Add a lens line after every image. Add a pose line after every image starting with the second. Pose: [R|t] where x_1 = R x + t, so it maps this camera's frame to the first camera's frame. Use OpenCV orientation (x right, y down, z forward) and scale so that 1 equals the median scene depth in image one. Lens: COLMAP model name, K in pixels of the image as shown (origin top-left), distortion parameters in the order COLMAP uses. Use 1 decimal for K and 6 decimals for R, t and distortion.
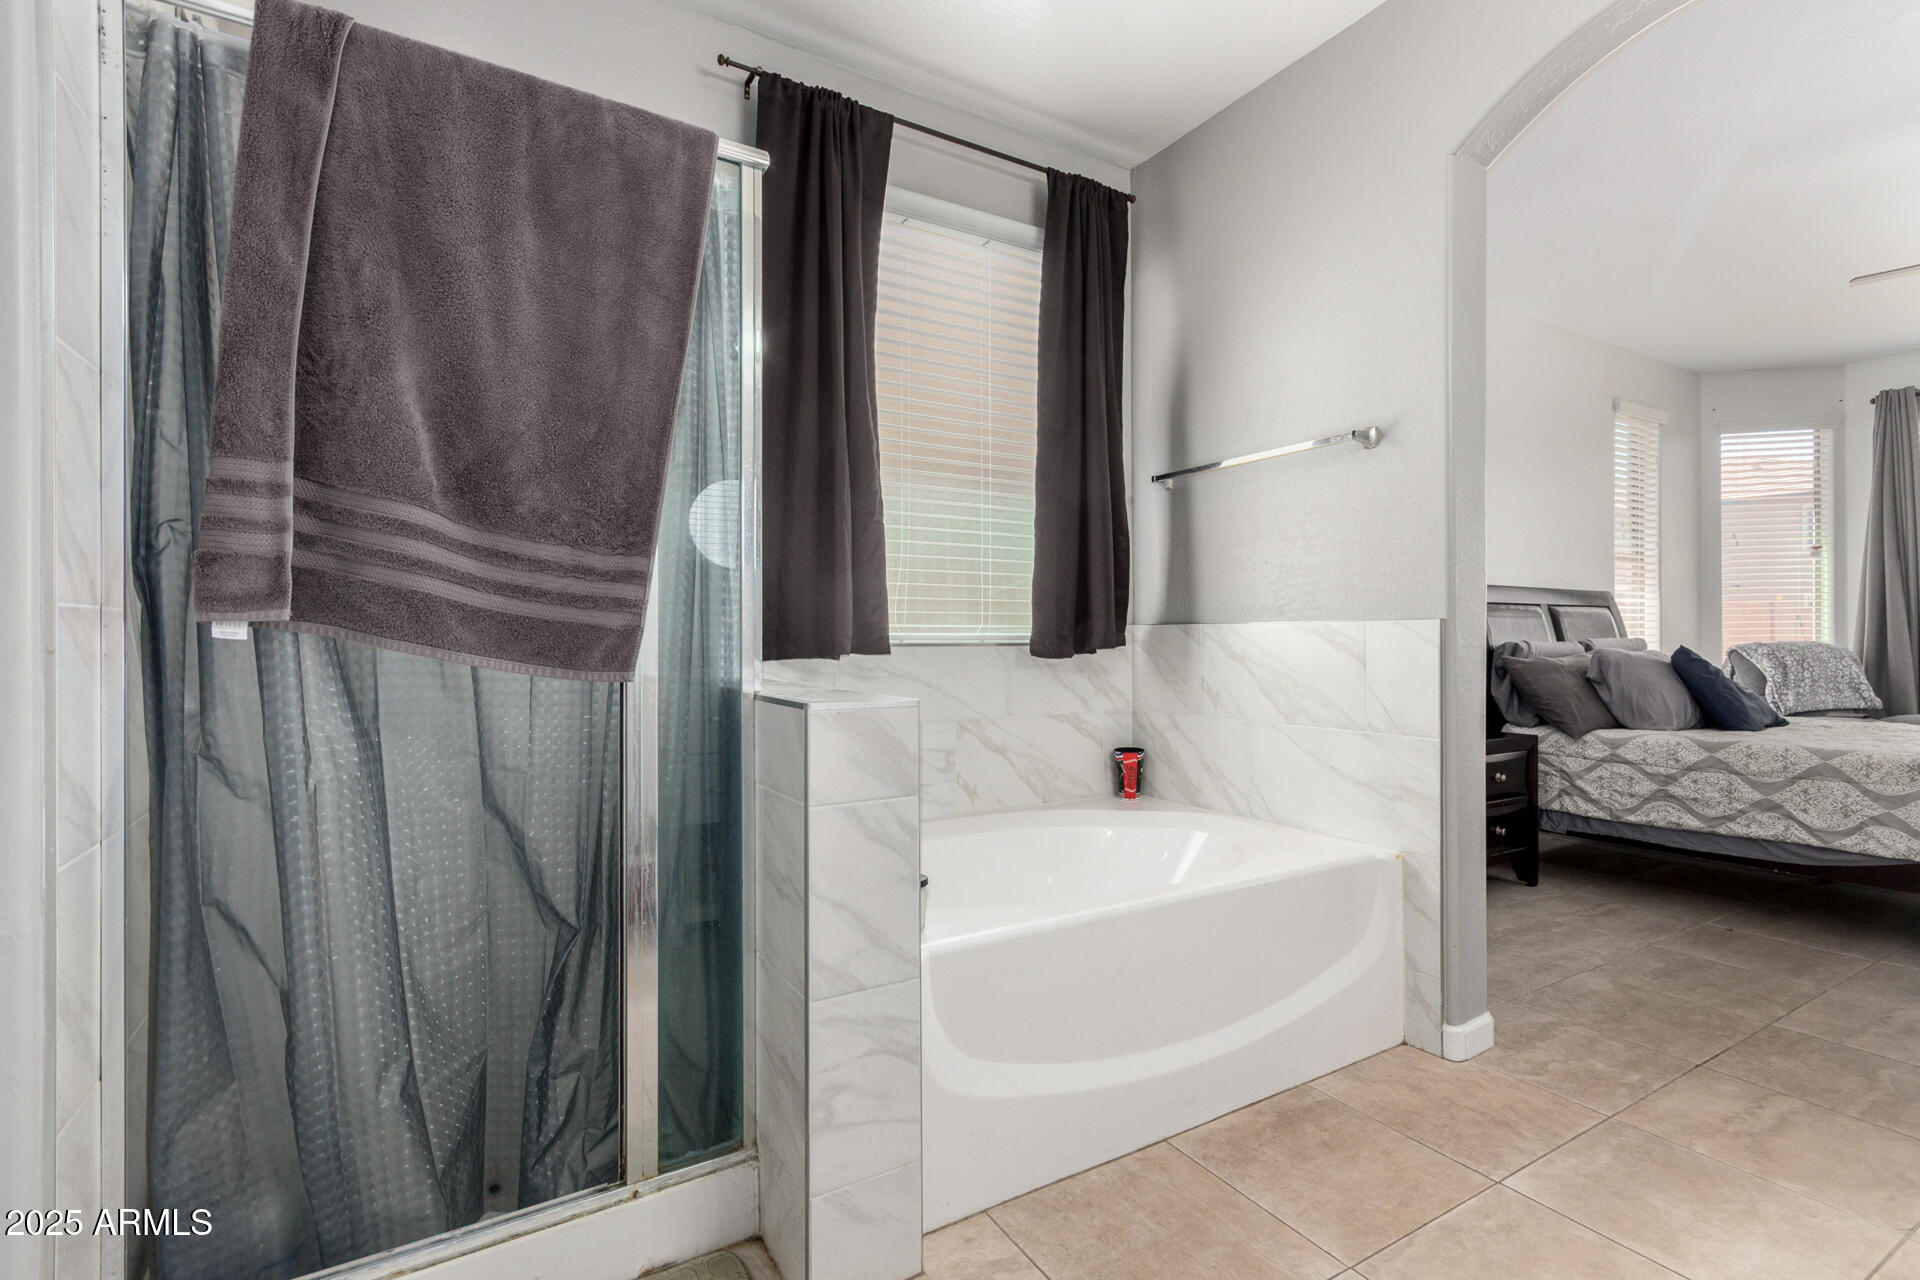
lens RADIAL K [[897.1, 0, 951.0], [0, 897.1, 633.7], [0, 0, 1]] dist [0.006092, -0.002657]
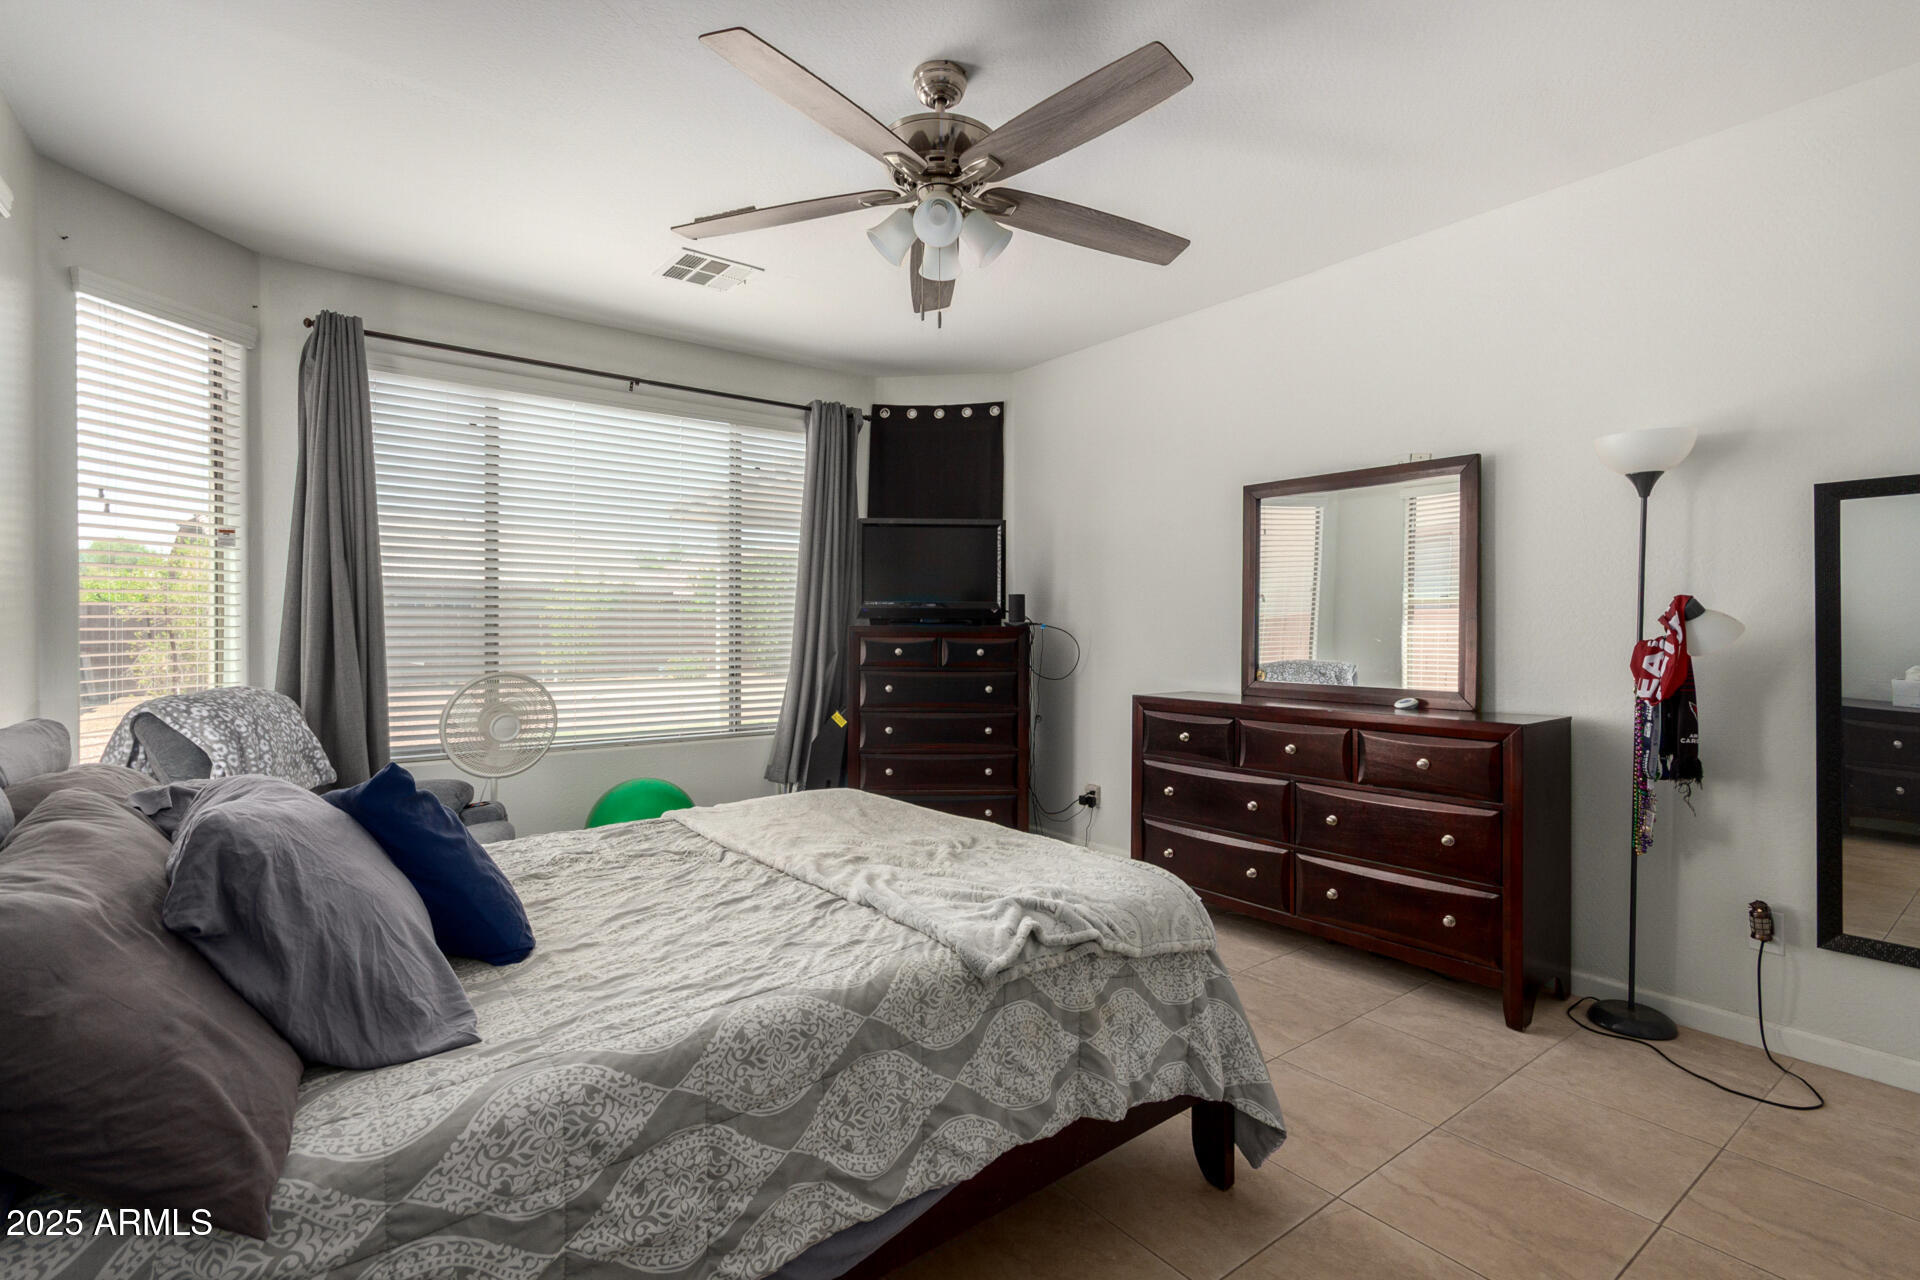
lens RADIAL K [[897.1, 0, 968.0], [0, 897.1, 630.9], [0, 0, 1]] dist [0.006092, -0.002657]
pose [[-0.115093, -0.004695, 0.993344, 0.480341], [-0.001613, 0.999988, 0.004539, -0.050384], [-0.993353, -0.001080, -0.115099, 0.929496]]
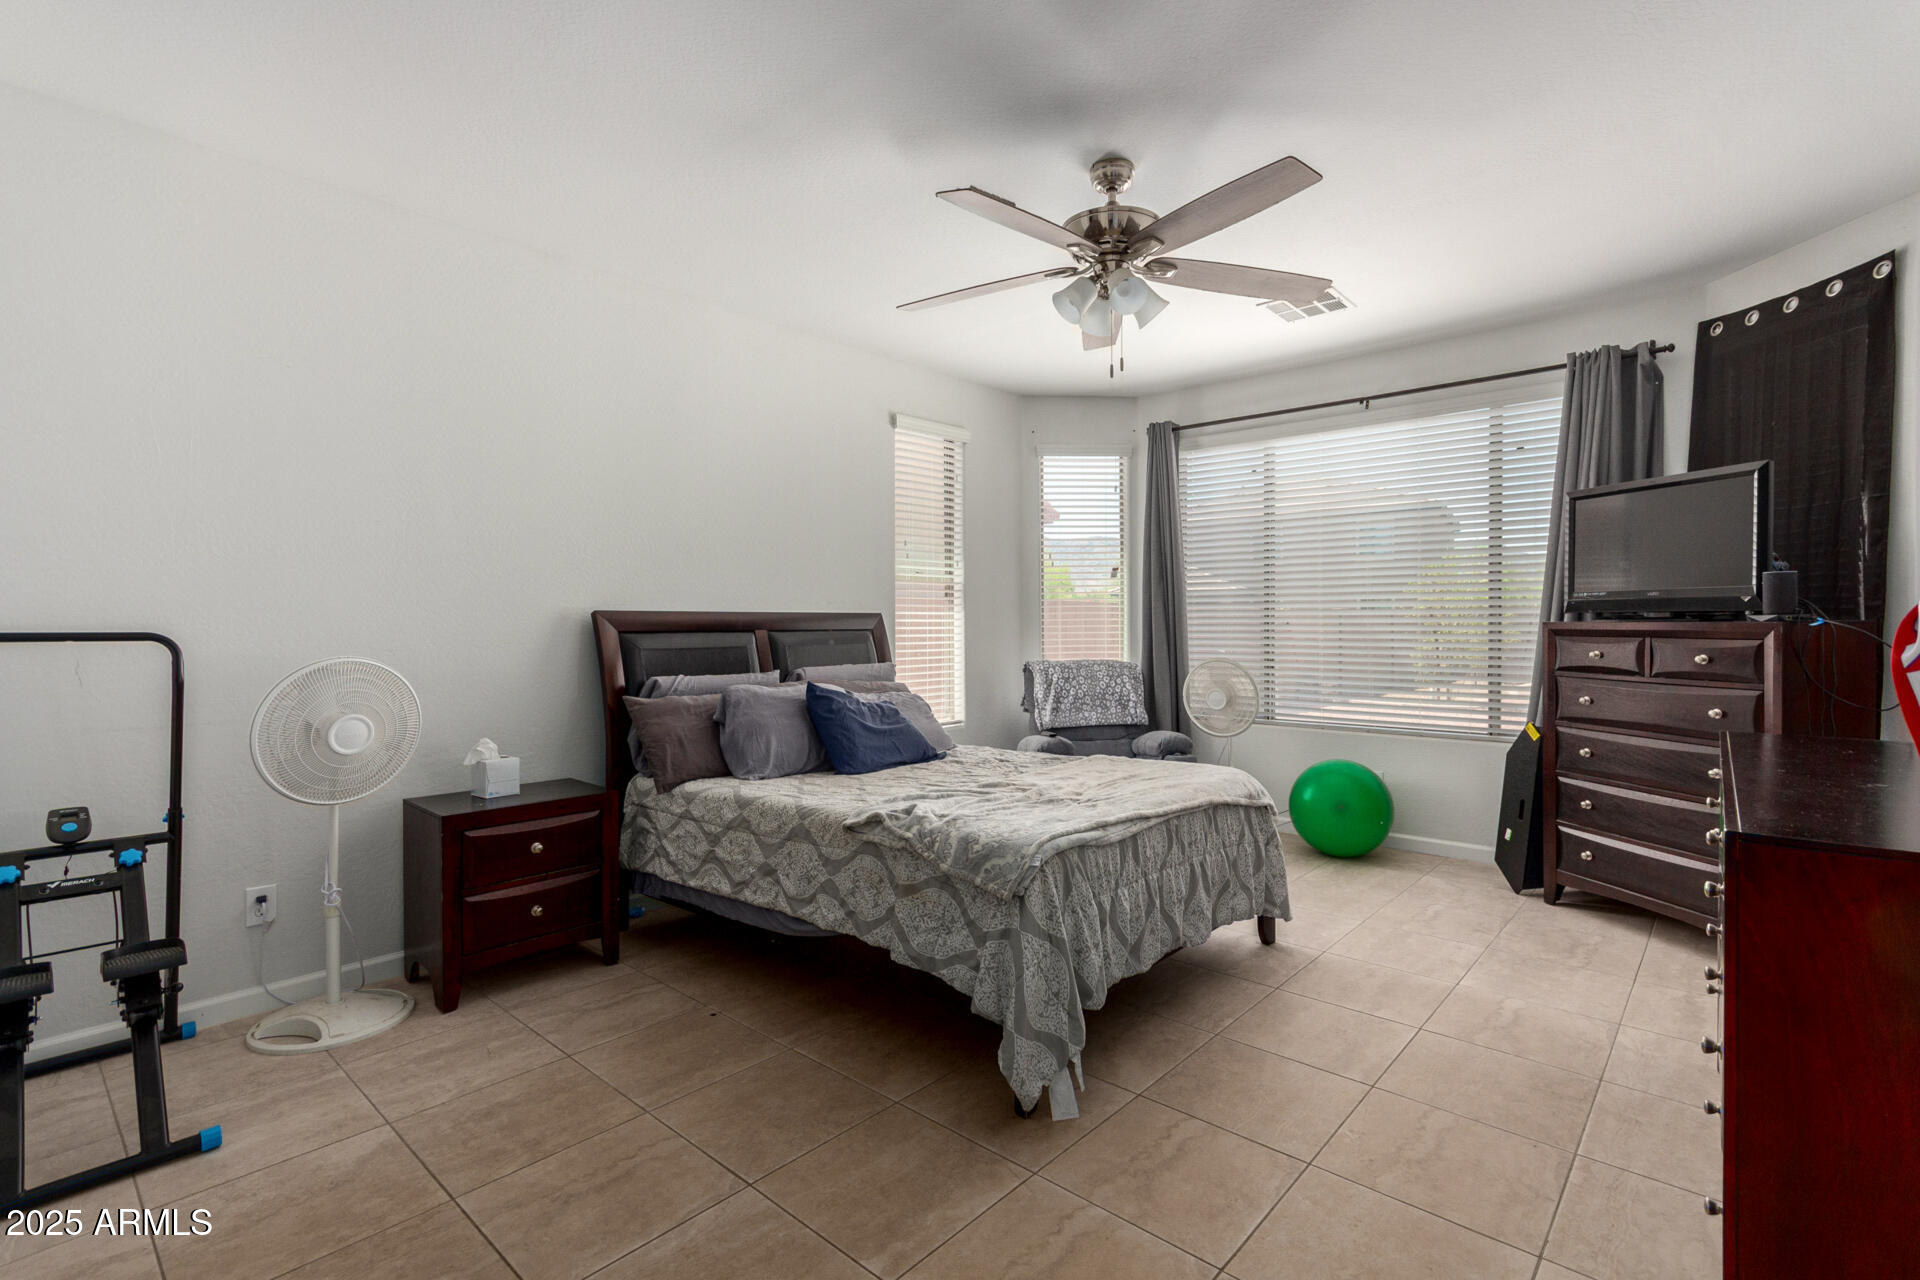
lens RADIAL K [[897.1, 0, 968.1], [0, 897.1, 633.7], [0, 0, 1]] dist [0.006092, -0.002657]
pose [[0.956200, -0.006503, 0.292641, 0.805192], [0.003922, 0.999948, 0.009405, -0.050752], [-0.292687, -0.007845, 0.956176, 0.080886]]
